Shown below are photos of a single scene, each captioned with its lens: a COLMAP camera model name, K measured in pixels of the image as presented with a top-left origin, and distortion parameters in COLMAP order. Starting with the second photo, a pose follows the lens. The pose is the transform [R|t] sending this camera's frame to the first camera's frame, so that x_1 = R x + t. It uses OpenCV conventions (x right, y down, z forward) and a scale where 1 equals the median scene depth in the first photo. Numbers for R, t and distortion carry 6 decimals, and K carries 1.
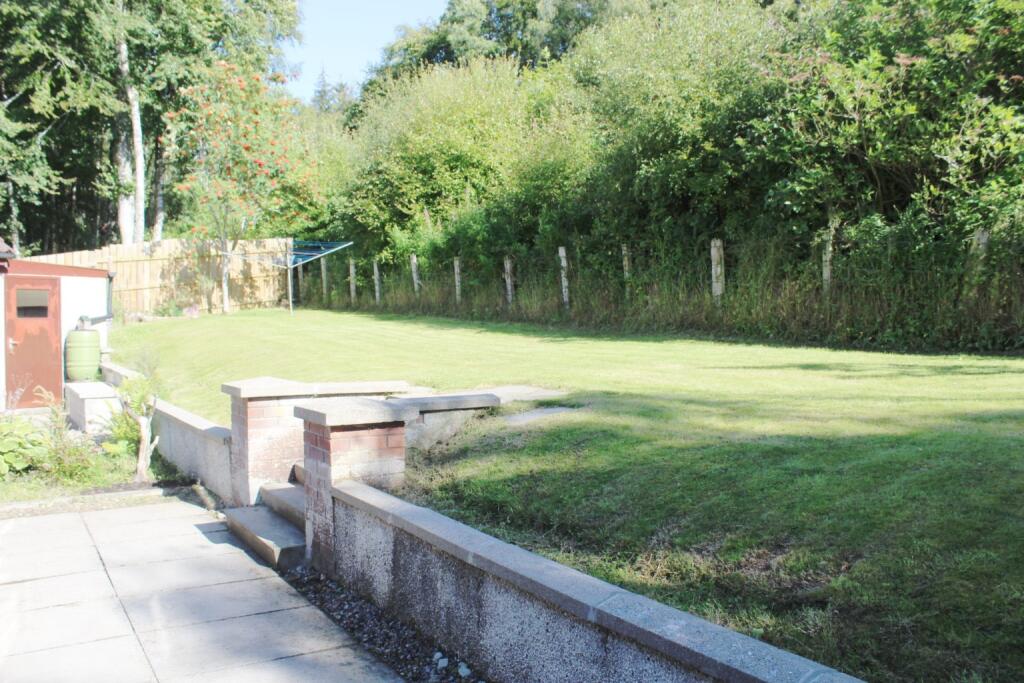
lens RADIAL K [[849.7, 0, 496.0], [0, 849.7, 337.7], [0, 0, 1]] dist [-0.141059, 0.105058]
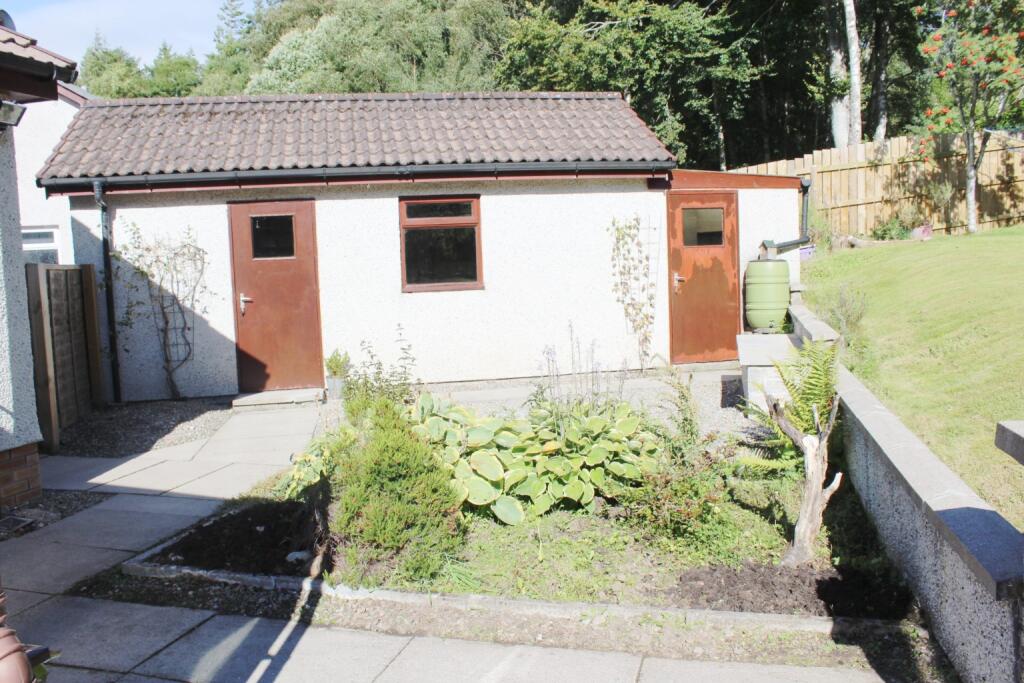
lens RADIAL K [[849.7, 0, 496.0], [0, 849.7, 337.7], [0, 0, 1]] dist [-0.141059, 0.105058]
pose [[0.677796, 0.050994, -0.733480, -0.110667], [0.014870, 0.996437, 0.083016, -0.006309], [0.735100, -0.067175, 0.674622, 0.310284]]
